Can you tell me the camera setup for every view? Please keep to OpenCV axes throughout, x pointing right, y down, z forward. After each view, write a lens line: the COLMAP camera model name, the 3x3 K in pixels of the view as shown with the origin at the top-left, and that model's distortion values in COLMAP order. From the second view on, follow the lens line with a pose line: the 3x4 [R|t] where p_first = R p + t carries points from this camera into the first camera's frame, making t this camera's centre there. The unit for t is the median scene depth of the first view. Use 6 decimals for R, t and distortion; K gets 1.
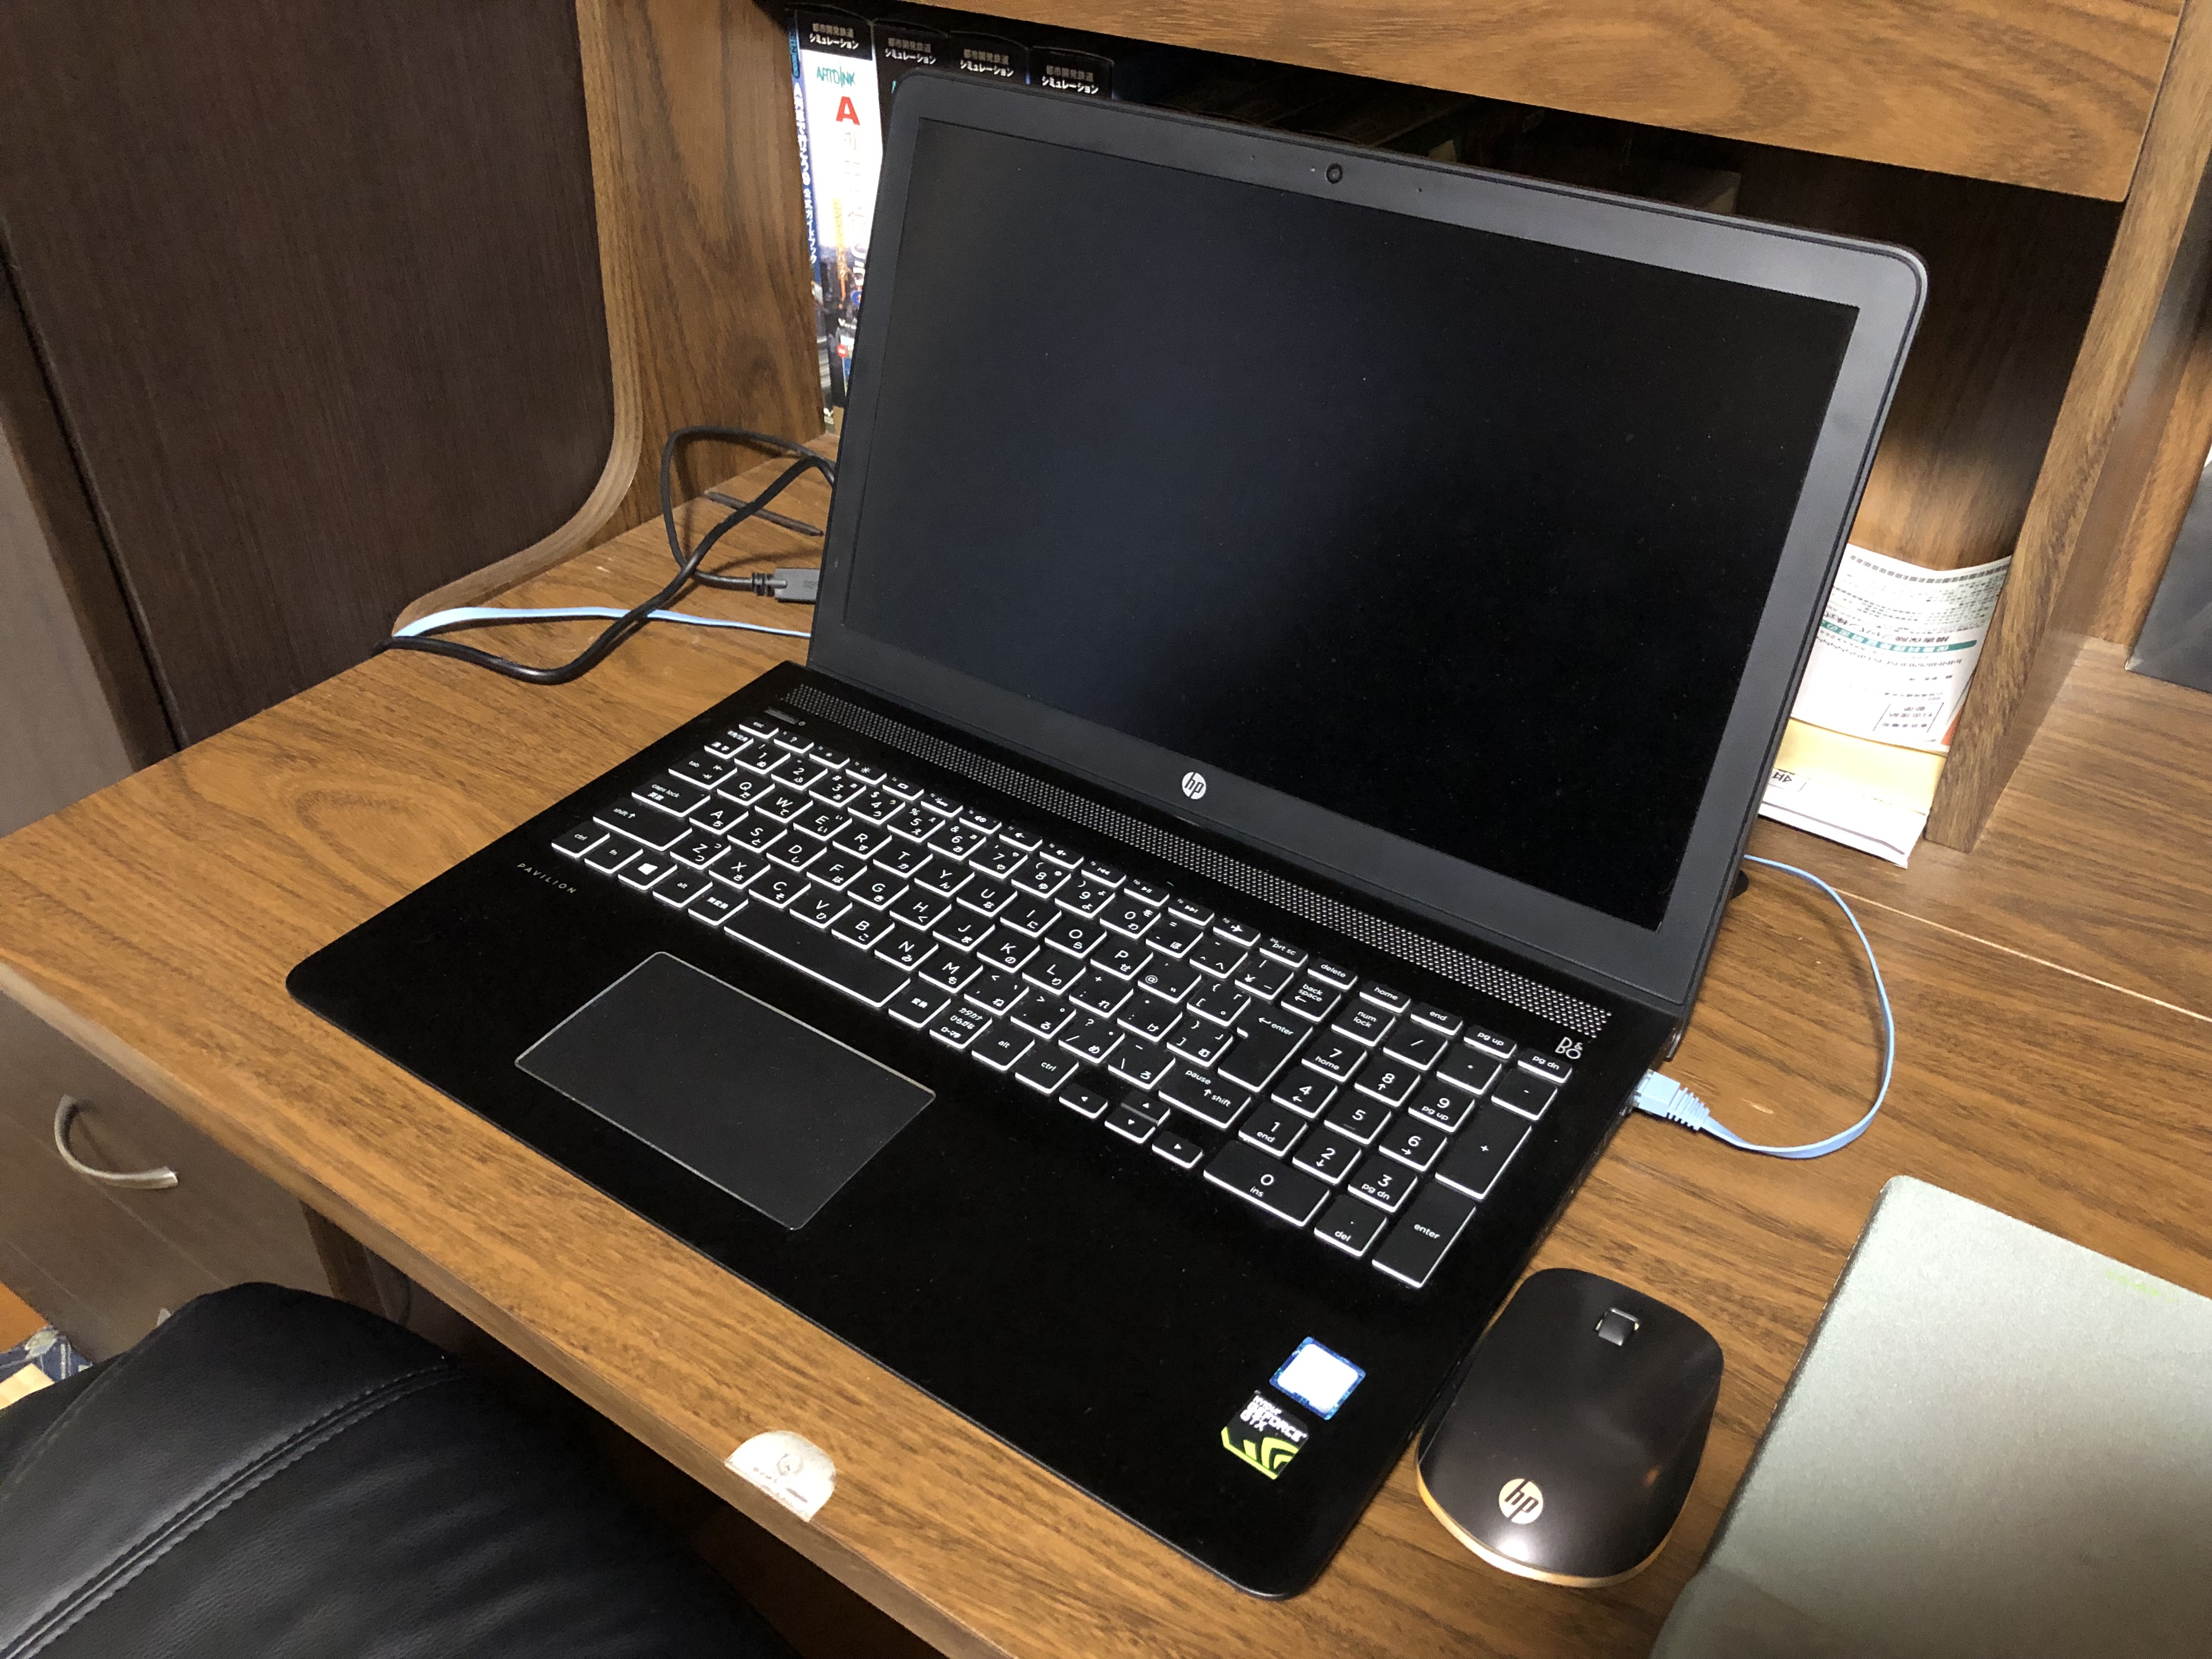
lens RADIAL K [[1825.1, 0, 1100.4], [0, 1825.1, 837.1], [0, 0, 1]] dist [-0.007984, 0.008759]
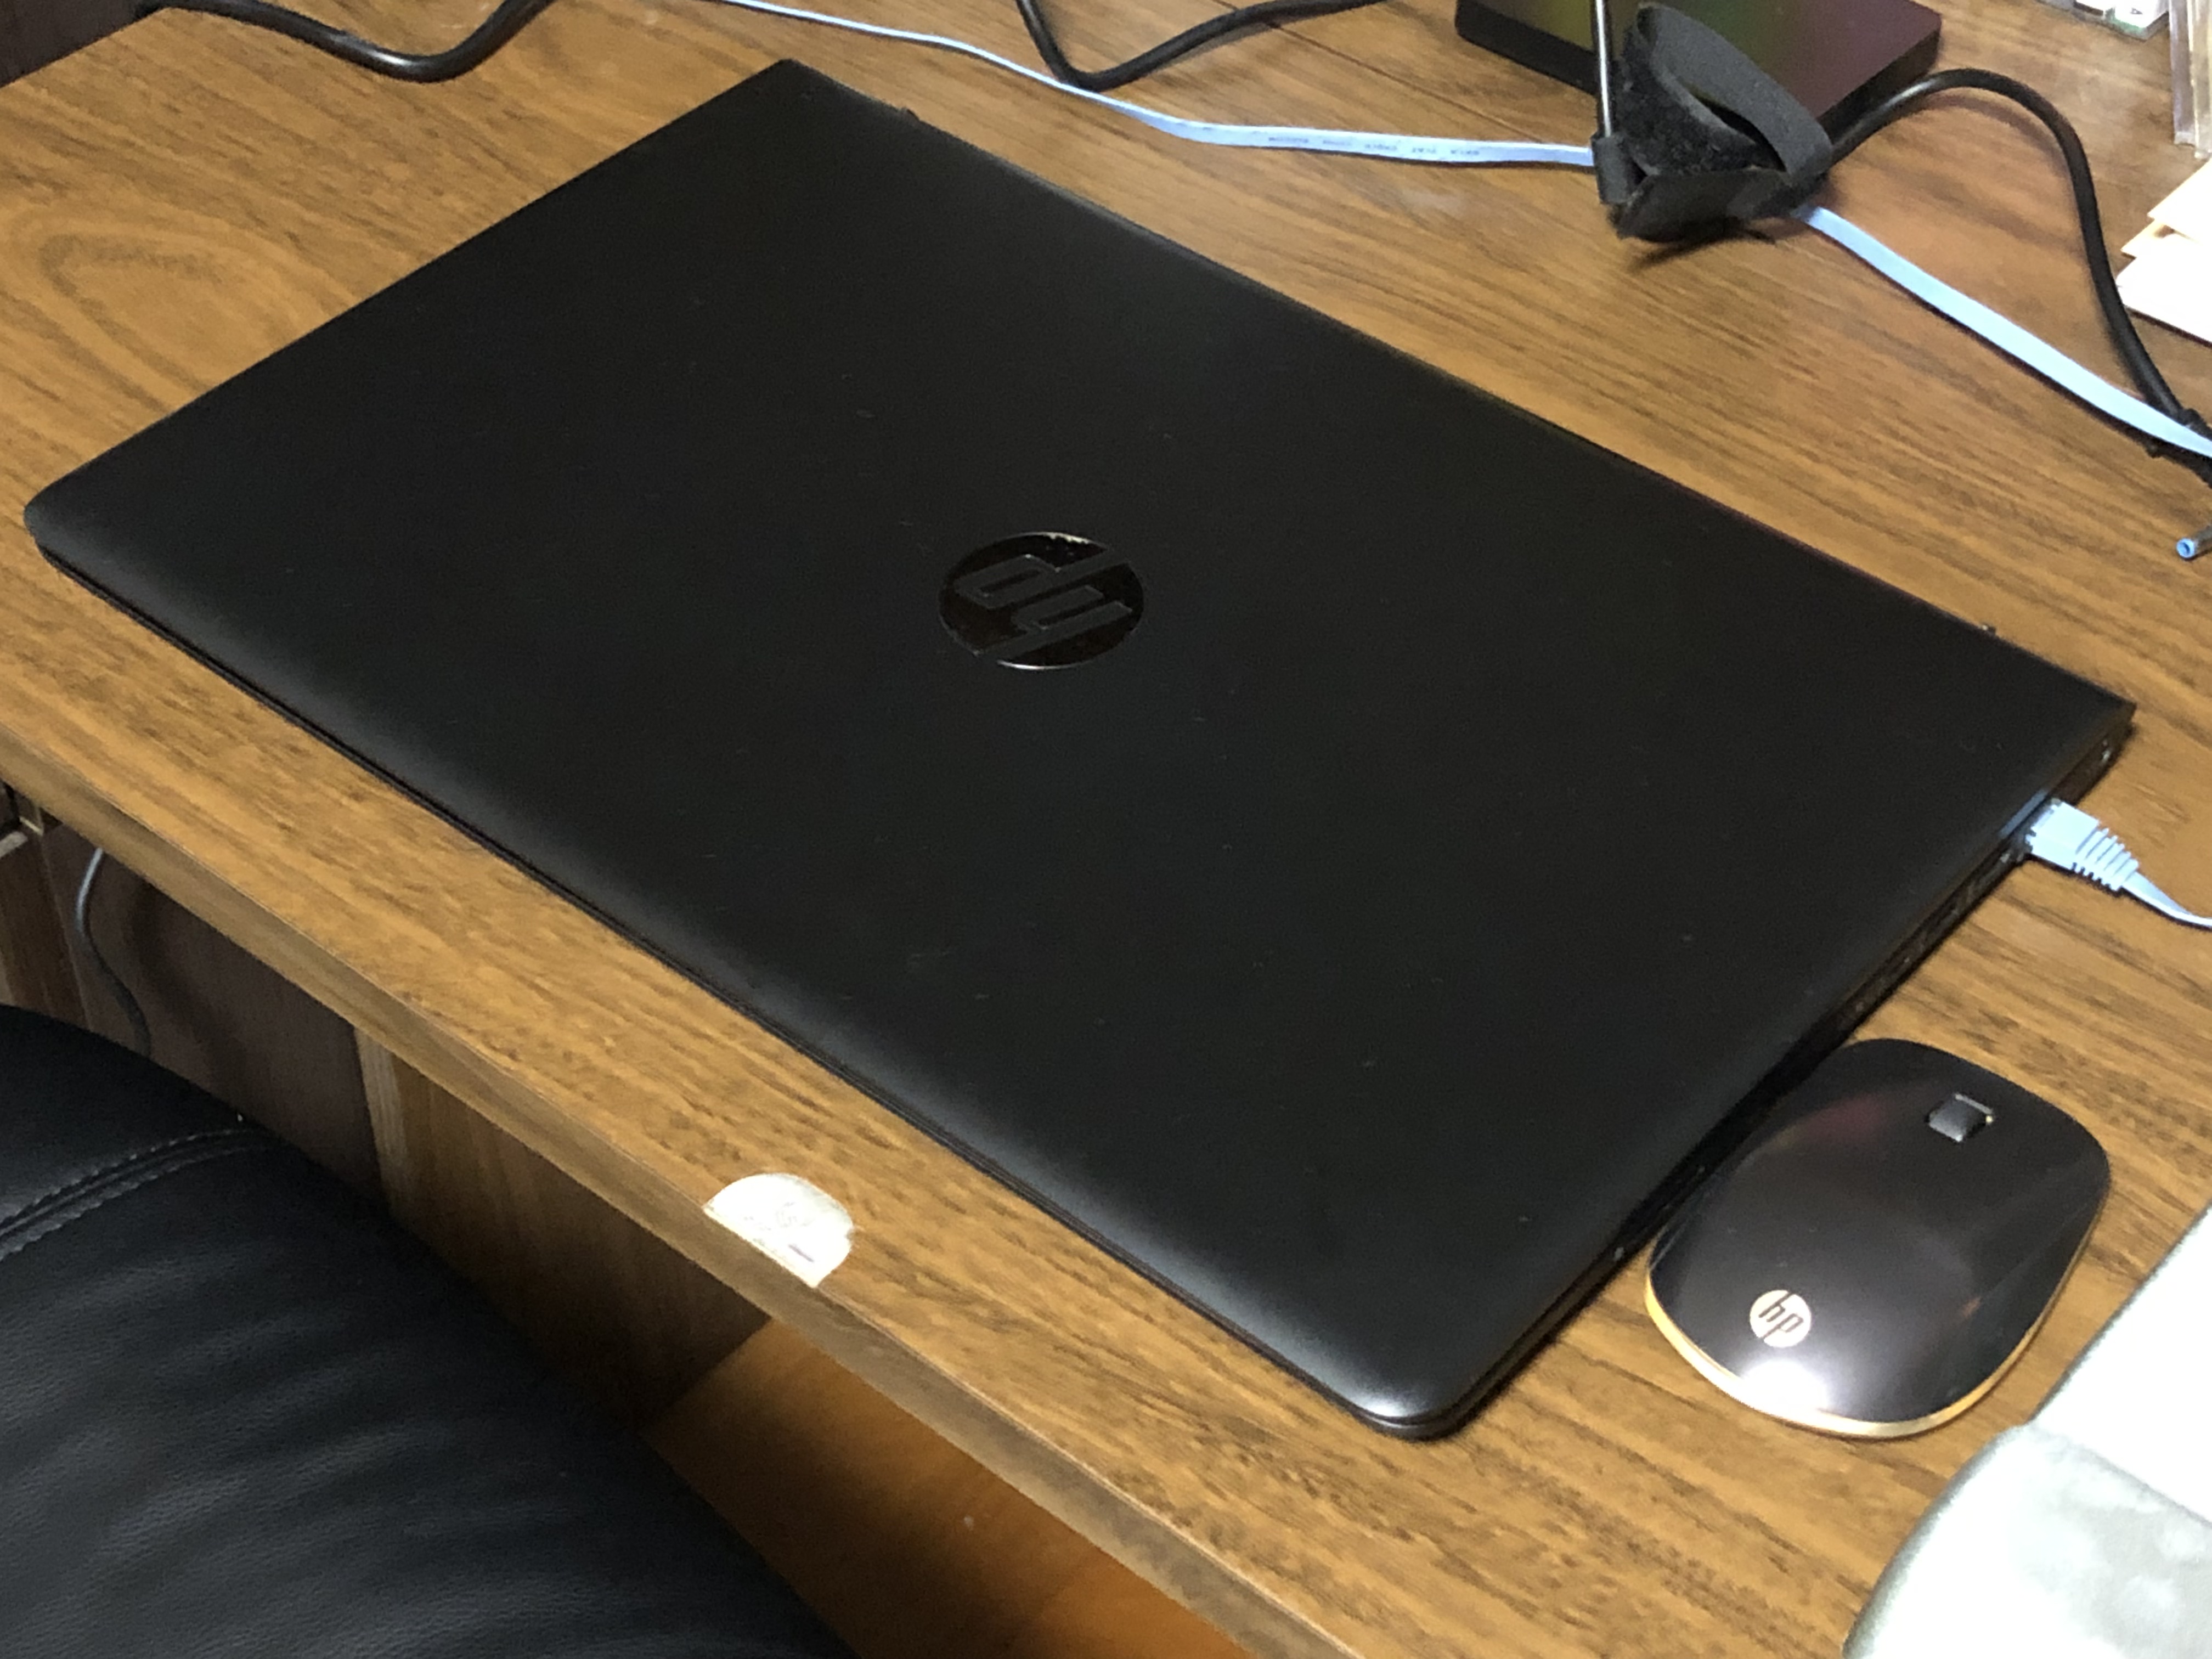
lens RADIAL K [[3585.0, 0, 1098.8], [0, 3585.0, 830.1], [0, 0, 1]] dist [0.233775, -0.985465]
pose [[0.996394, 0.063178, -0.056630, 0.021340], [-0.055597, 0.990384, 0.126686, -0.000399], [0.064089, -0.123081, 0.990325, -0.348443]]
